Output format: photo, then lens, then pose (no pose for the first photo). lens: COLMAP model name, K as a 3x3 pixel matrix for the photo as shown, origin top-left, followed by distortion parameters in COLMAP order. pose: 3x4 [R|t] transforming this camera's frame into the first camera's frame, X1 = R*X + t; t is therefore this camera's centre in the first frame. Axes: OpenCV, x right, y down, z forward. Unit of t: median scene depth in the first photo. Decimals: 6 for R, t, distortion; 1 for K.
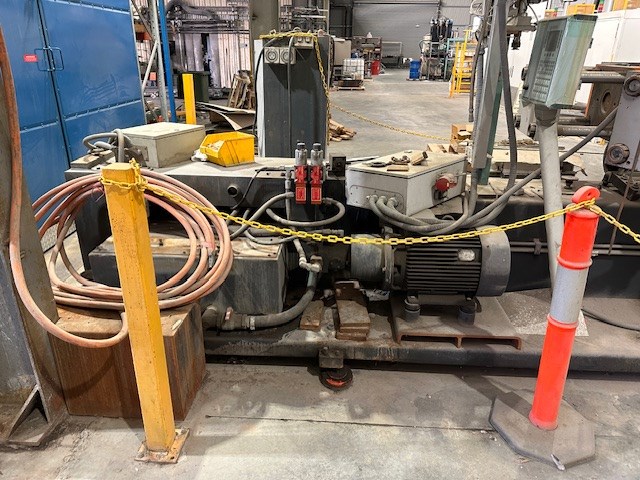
lens RADIAL K [[459.8, 0, 319.3], [0, 459.8, 236.1], [0, 0, 1]] dist [0.022807, -0.030966]
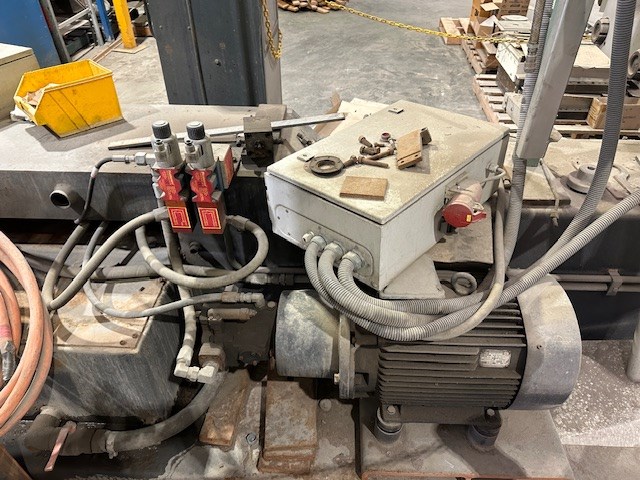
lens RADIAL K [[459.8, 0, 332.9], [0, 459.8, 243.5], [0, 0, 1]] dist [0.022807, -0.030966]
pose [[0.999745, -0.015387, 0.016525, 0.123095], [0.009881, 0.956196, 0.292561, -0.215722], [-0.020302, -0.292323, 0.956104, 0.510713]]
